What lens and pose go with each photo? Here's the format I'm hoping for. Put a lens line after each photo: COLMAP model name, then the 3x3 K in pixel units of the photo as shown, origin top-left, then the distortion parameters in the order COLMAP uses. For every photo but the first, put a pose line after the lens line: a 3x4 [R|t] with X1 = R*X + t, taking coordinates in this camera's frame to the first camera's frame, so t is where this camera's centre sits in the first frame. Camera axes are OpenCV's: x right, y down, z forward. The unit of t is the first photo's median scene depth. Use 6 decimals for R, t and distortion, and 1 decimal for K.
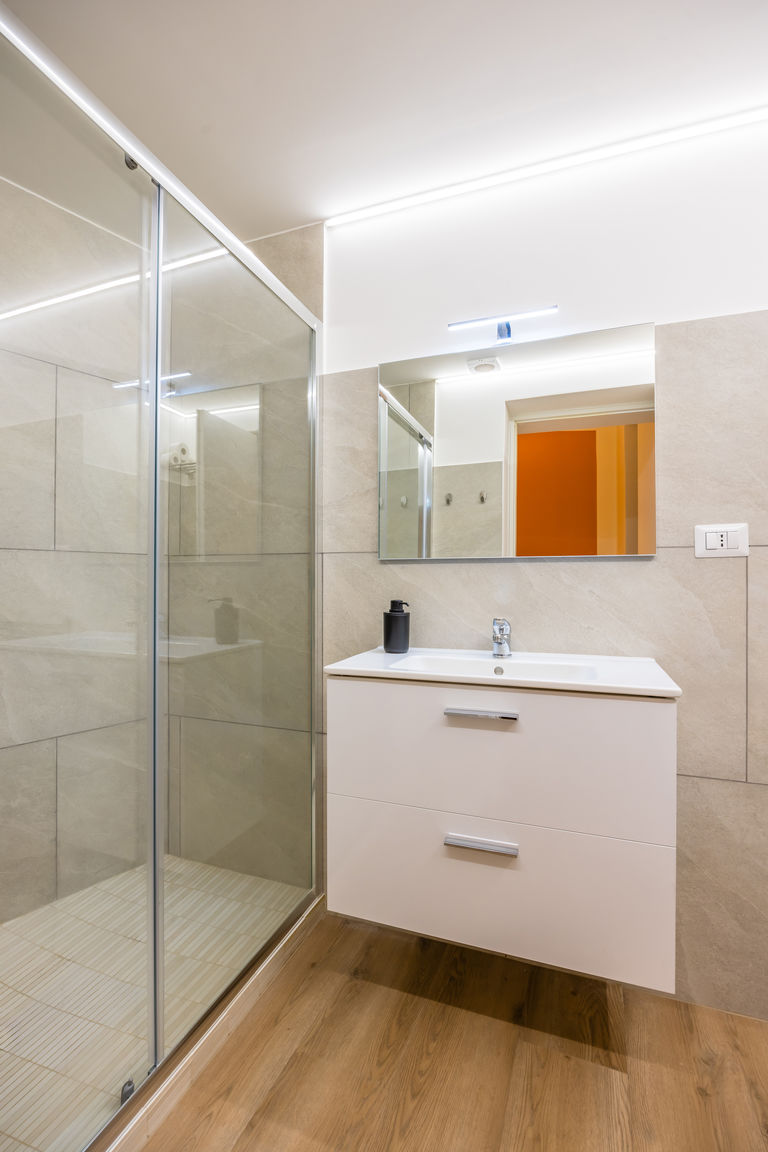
lens RADIAL K [[514.6, 0, 384.0], [0, 514.6, 576.0], [0, 0, 1]] dist [-0.014954, 0.000250]
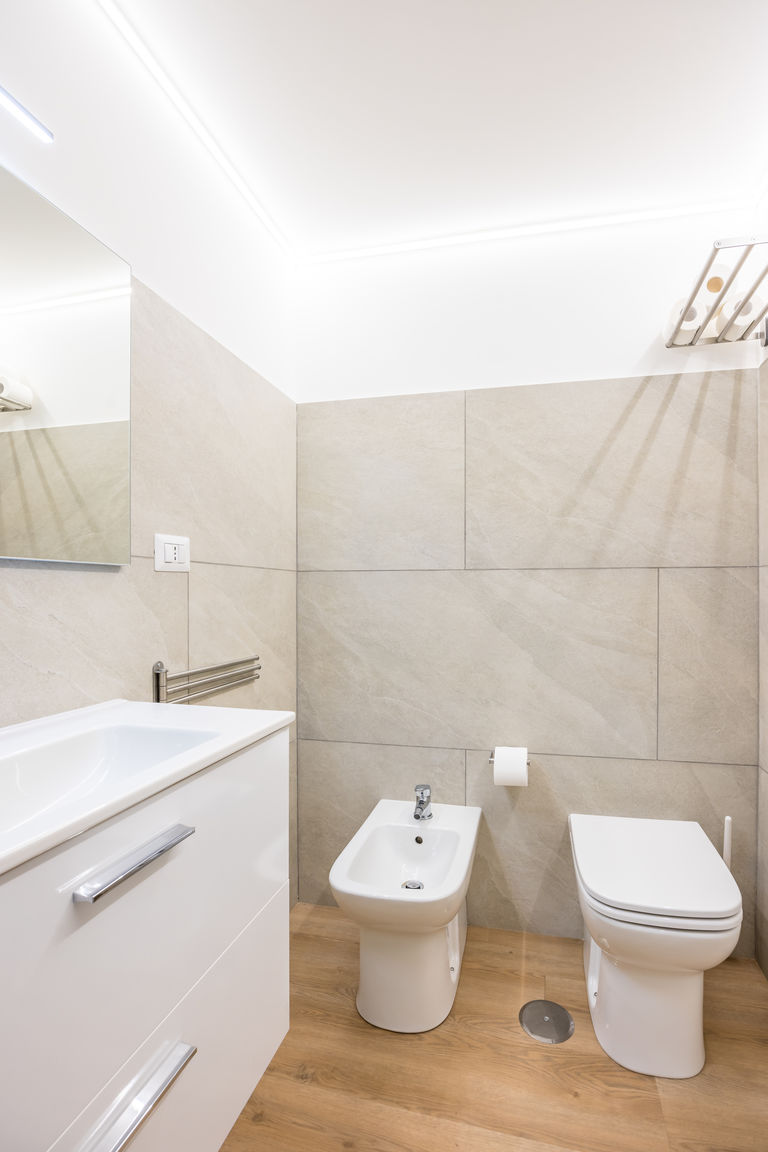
lens RADIAL K [[505.7, 0, 435.3], [0, 505.7, 594.5], [0, 0, 1]] dist [-0.020459, -0.000088]
pose [[-0.146712, -0.005423, 0.989164, -0.242140], [-0.009285, 0.999948, 0.004105, -0.002940], [-0.989136, -0.008582, -0.146755, 0.536479]]
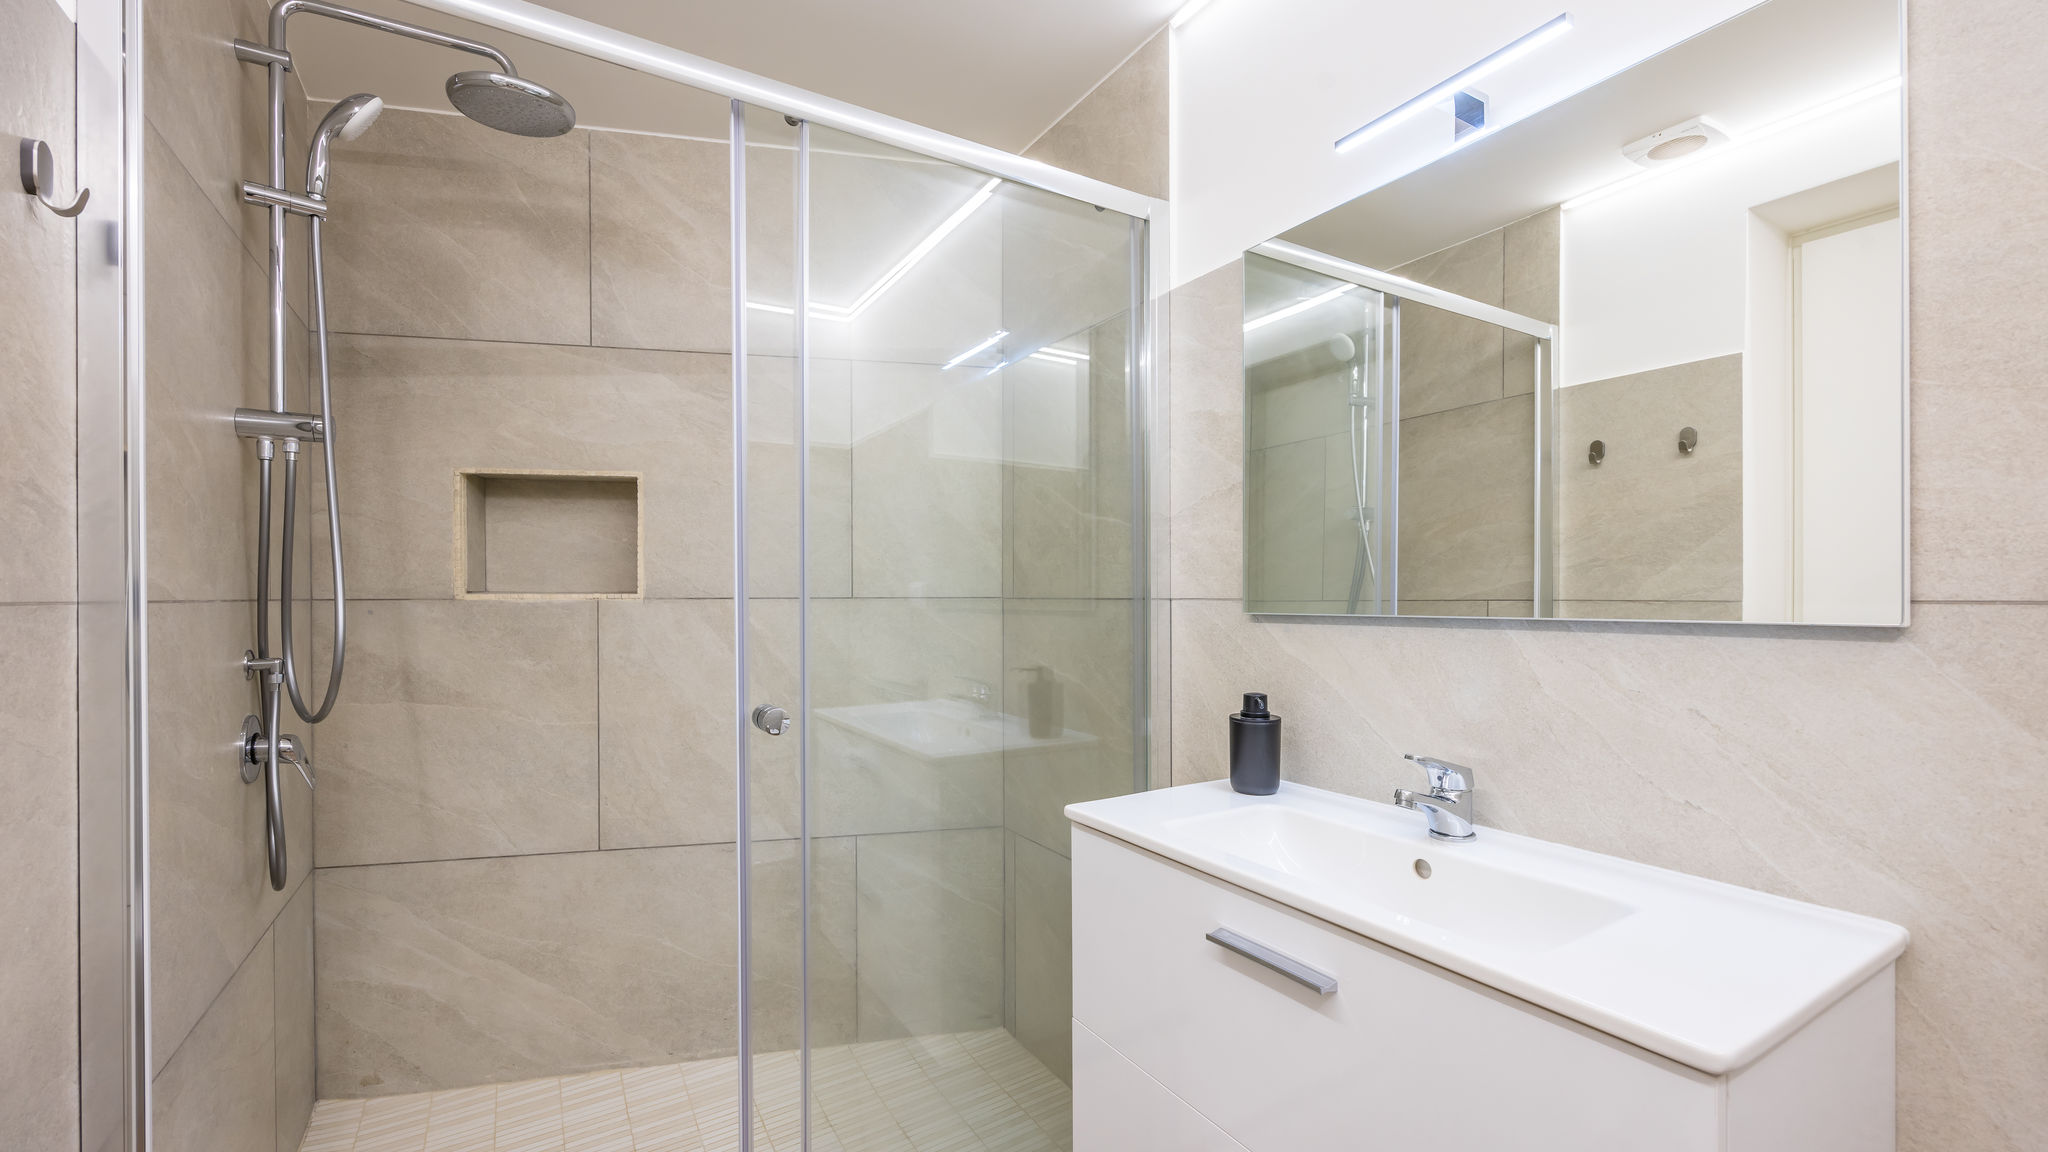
lens RADIAL K [[828.0, 0, 1022.7], [0, 828.0, 596.2], [0, 0, 1]] dist [-0.004300, 0.000128]
pose [[0.776330, -0.001713, -0.630325, 0.347667], [0.008318, 0.999937, 0.007527, -0.057233], [0.630272, -0.011087, 0.776295, 0.170210]]
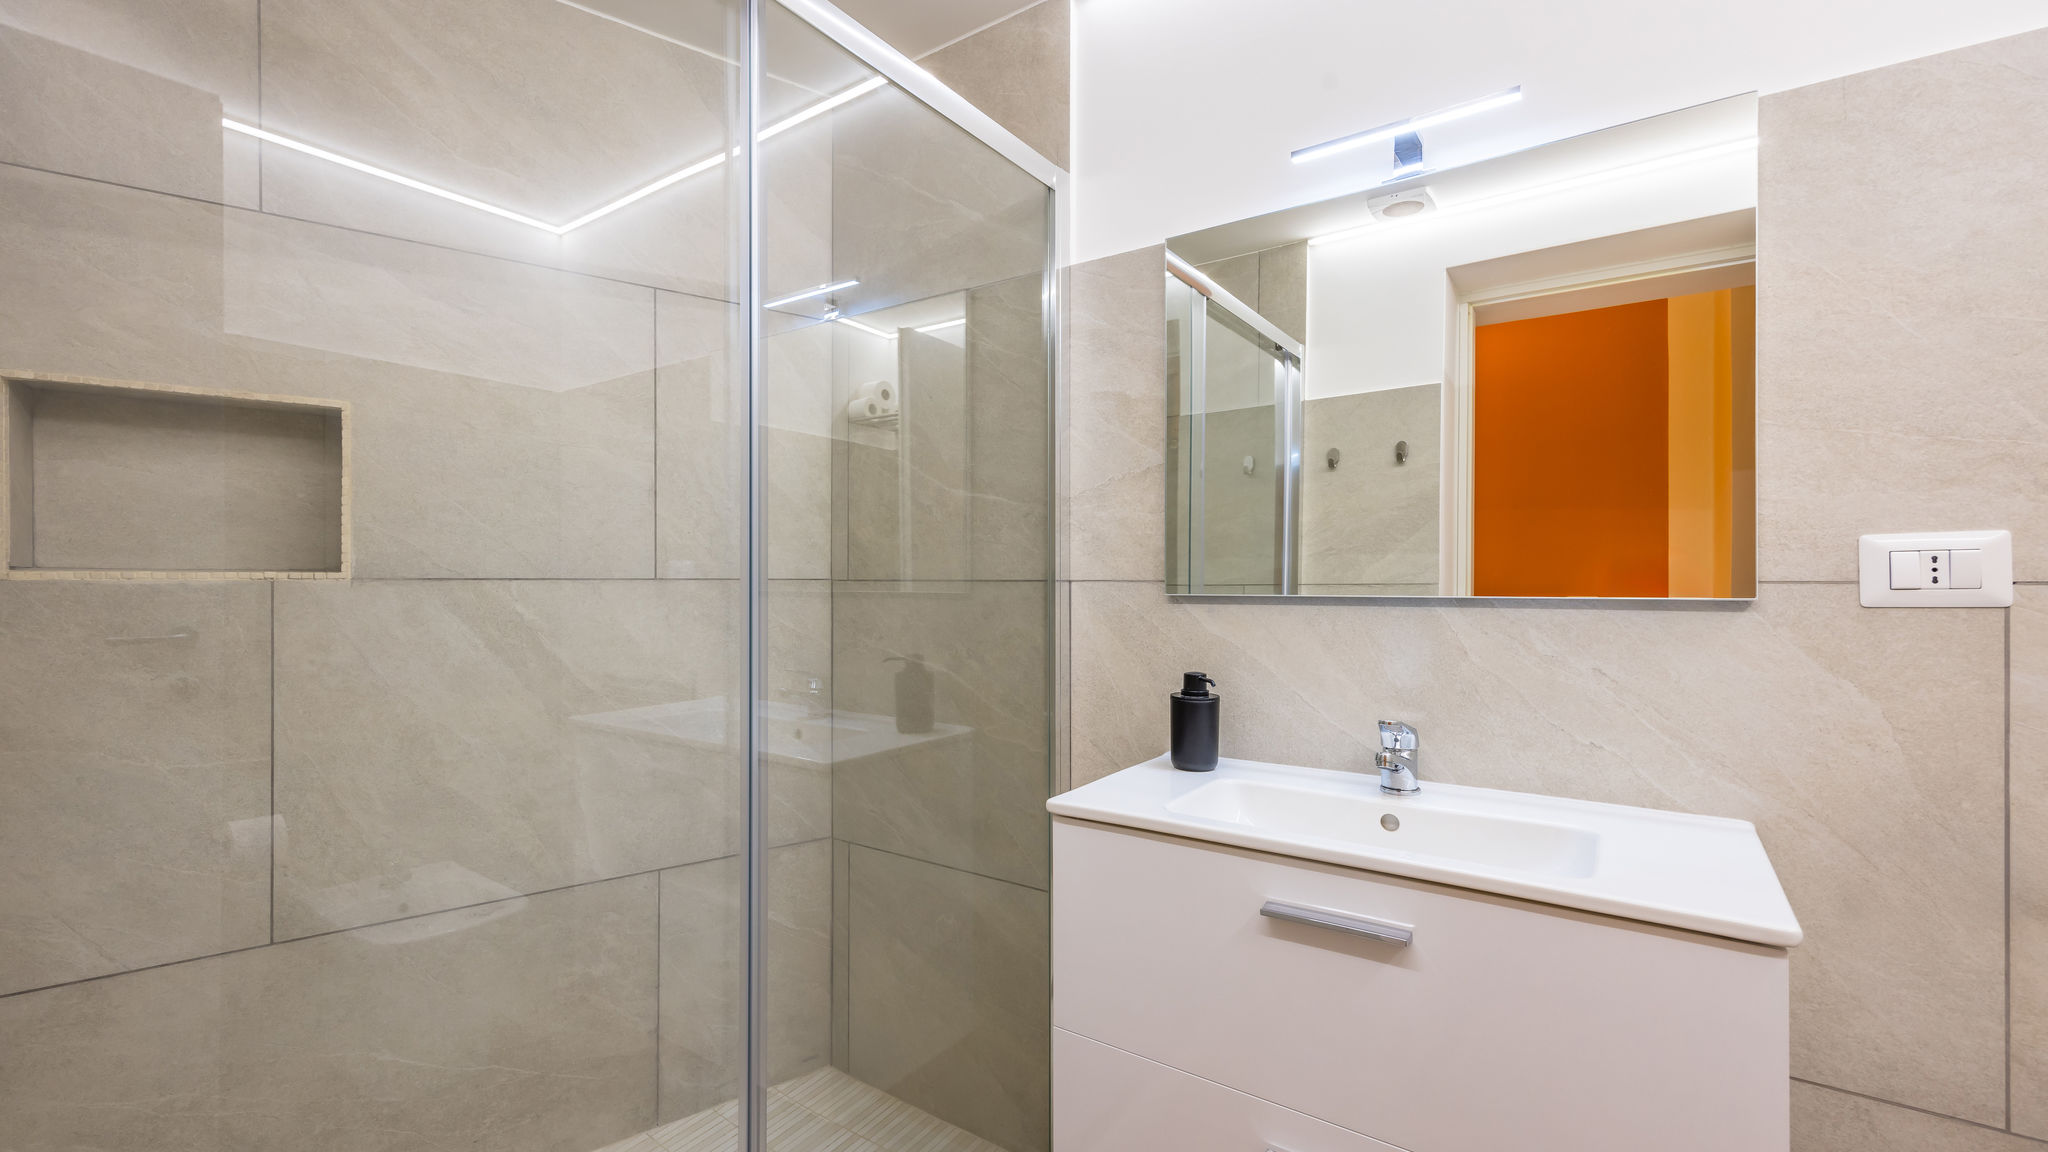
lens RADIAL K [[863.2, 0, 1026.0], [0, 863.2, 578.2], [0, 0, 1]] dist [0.007900, -0.000792]
pose [[0.967867, -0.000272, -0.251461, 0.074997], [0.002030, 0.999975, 0.006732, -0.054962], [0.251453, -0.007026, 0.967844, 0.064777]]
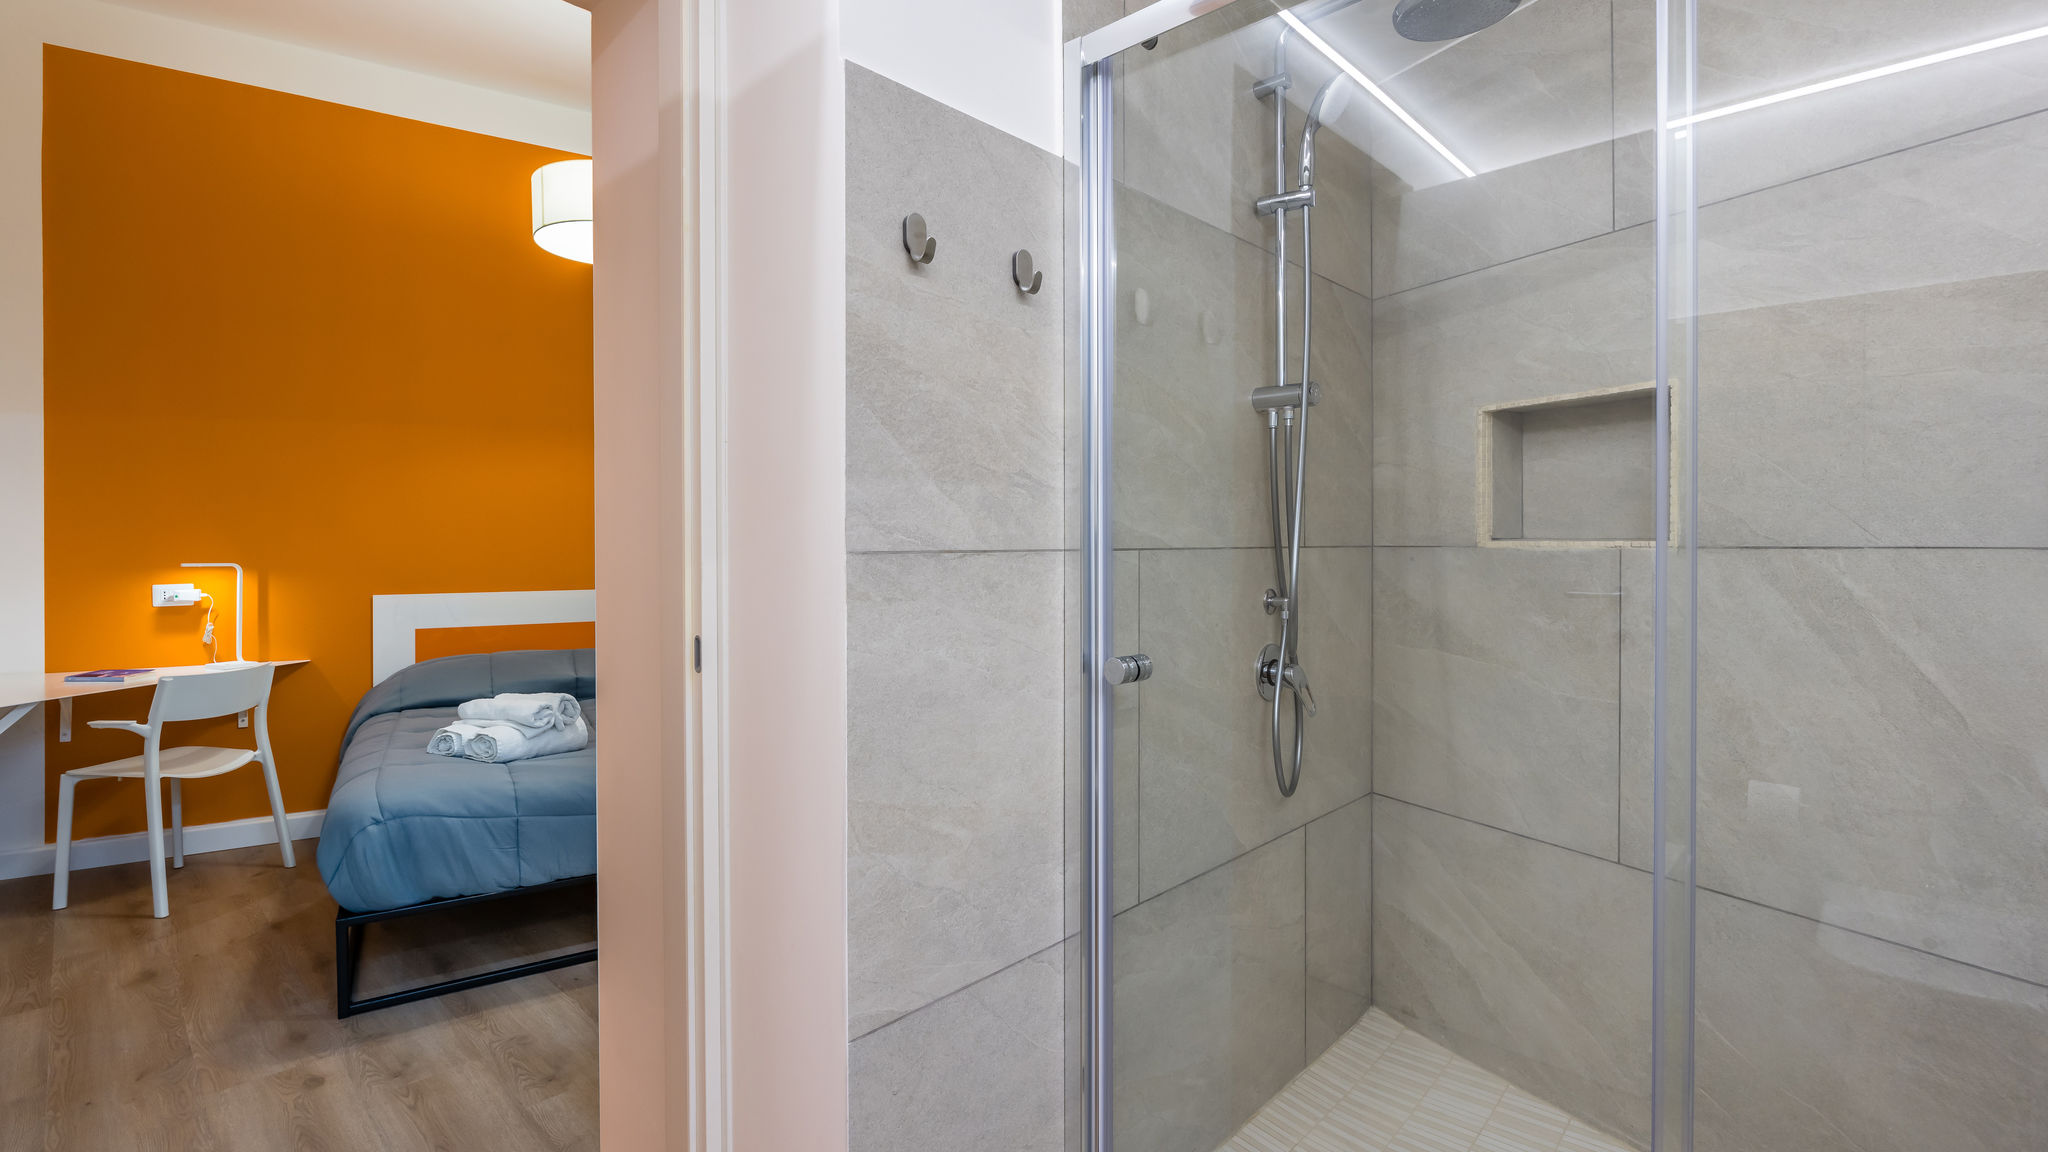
lens RADIAL K [[946.7, 0, 1028.2], [0, 946.7, 549.1], [0, 0, 1]] dist [-0.001408, -0.000049]
pose [[-0.382406, 0.007773, -0.923962, 0.380936], [0.010445, 0.999937, 0.004089, -0.058938], [0.923935, -0.008087, -0.382463, 0.486467]]
